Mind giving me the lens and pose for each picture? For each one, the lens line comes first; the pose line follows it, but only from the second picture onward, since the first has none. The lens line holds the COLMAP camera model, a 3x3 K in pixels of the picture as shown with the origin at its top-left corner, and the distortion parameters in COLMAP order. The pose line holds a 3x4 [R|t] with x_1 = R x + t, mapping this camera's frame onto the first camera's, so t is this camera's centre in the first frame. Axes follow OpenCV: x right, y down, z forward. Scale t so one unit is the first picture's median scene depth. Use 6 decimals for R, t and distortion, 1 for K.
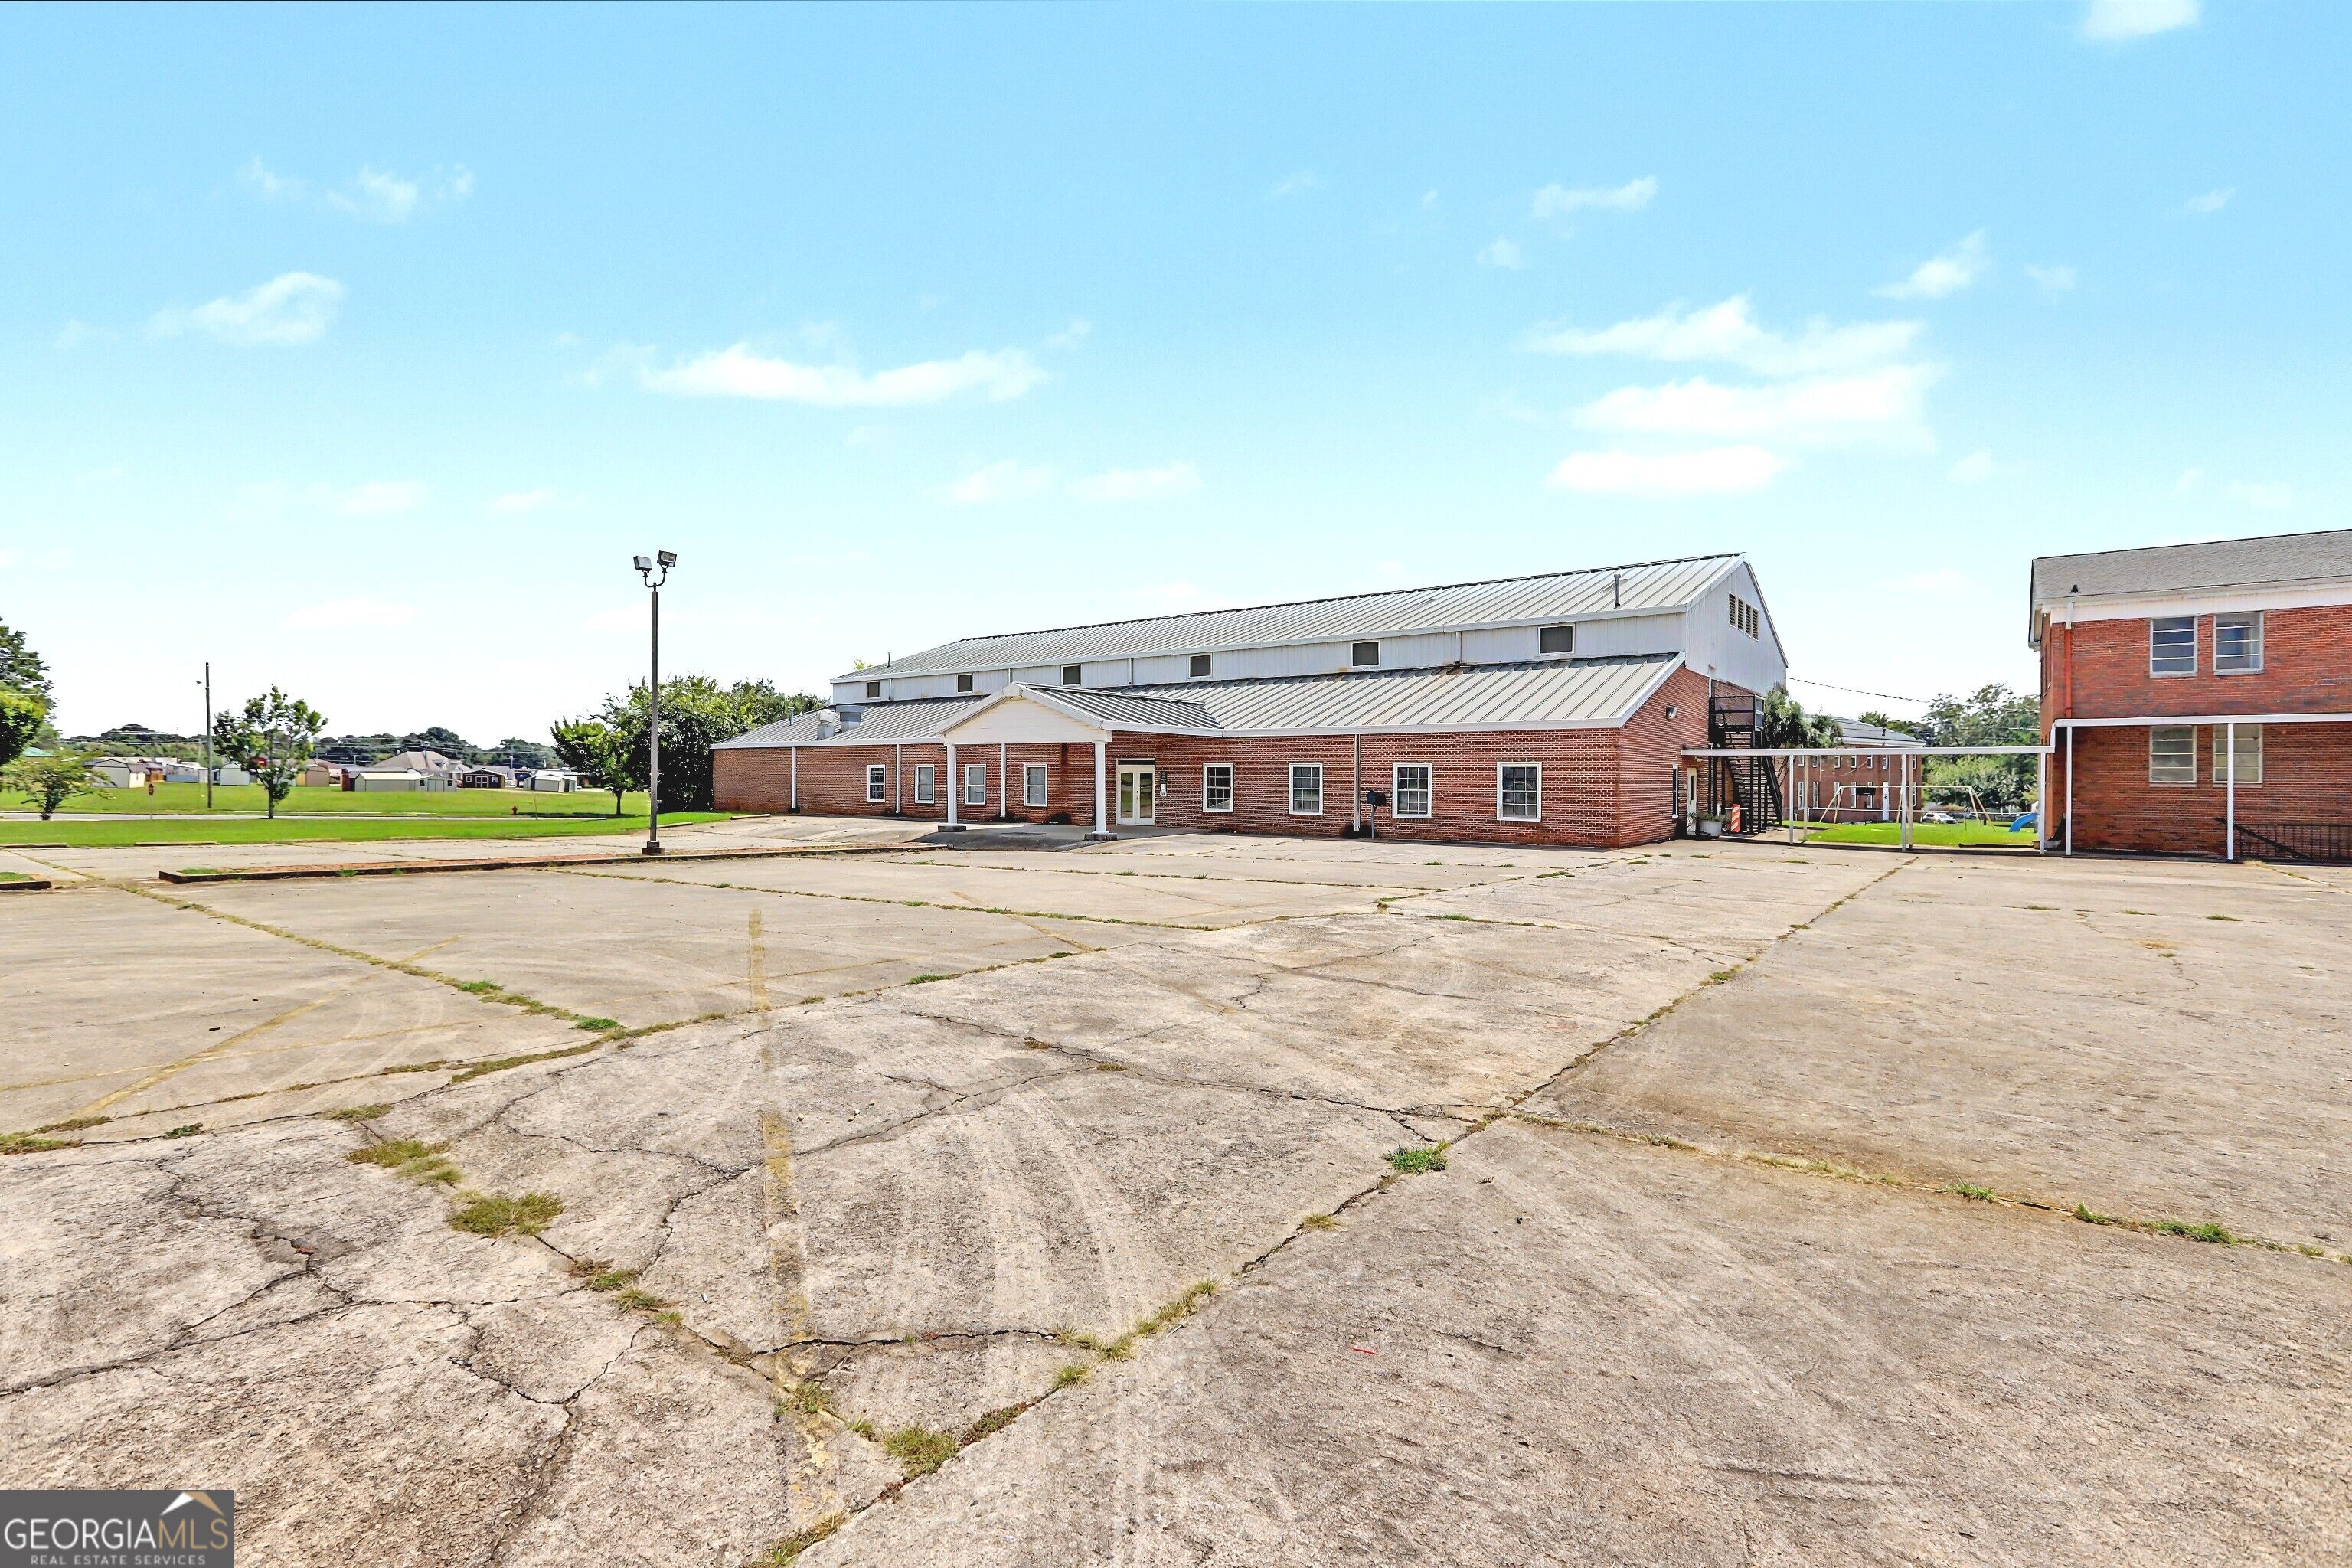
lens RADIAL K [[1088.2, 0, 1173.1], [0, 1088.2, 800.1], [0, 0, 1]] dist [-0.000548, 0.000727]
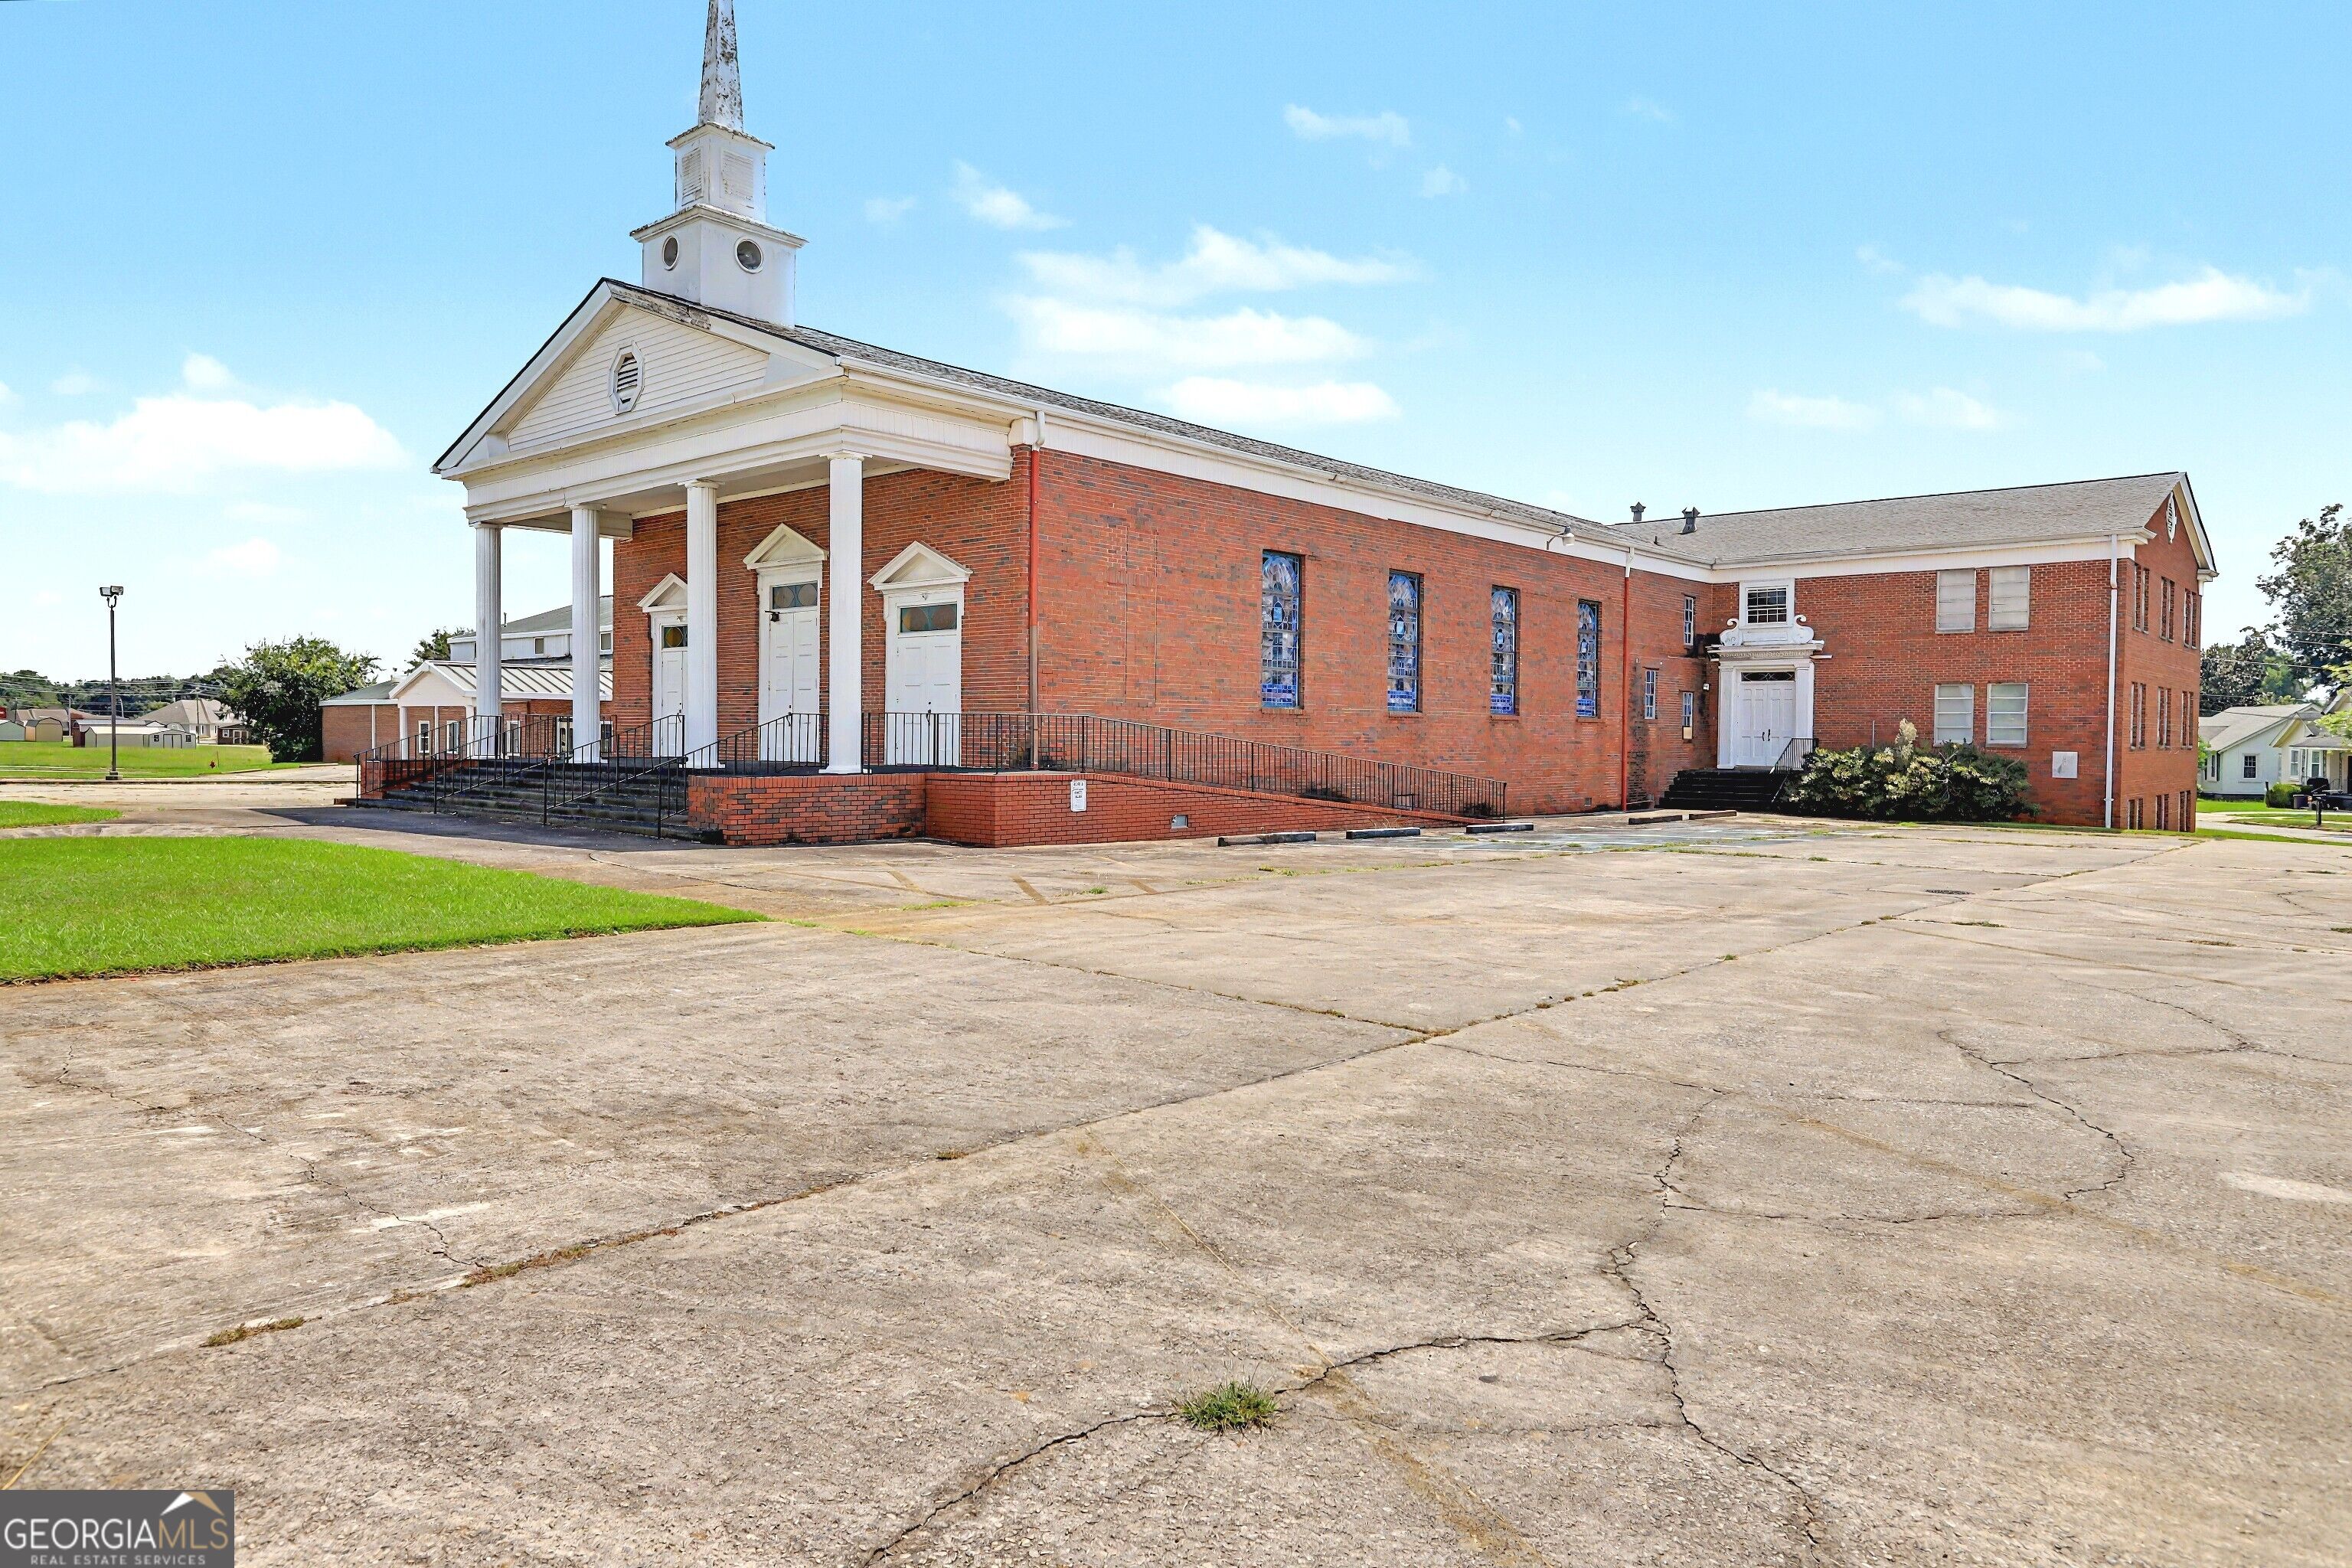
lens RADIAL K [[1590.3, 0, 1170.7], [0, 1590.3, 782.1], [0, 0, 1]] dist [0.002958, -0.001582]
pose [[0.996829, 0.003896, -0.079483, 0.755302], [-0.003123, 0.999947, 0.009851, 0.015548], [0.079517, -0.009572, 0.996788, -0.714616]]
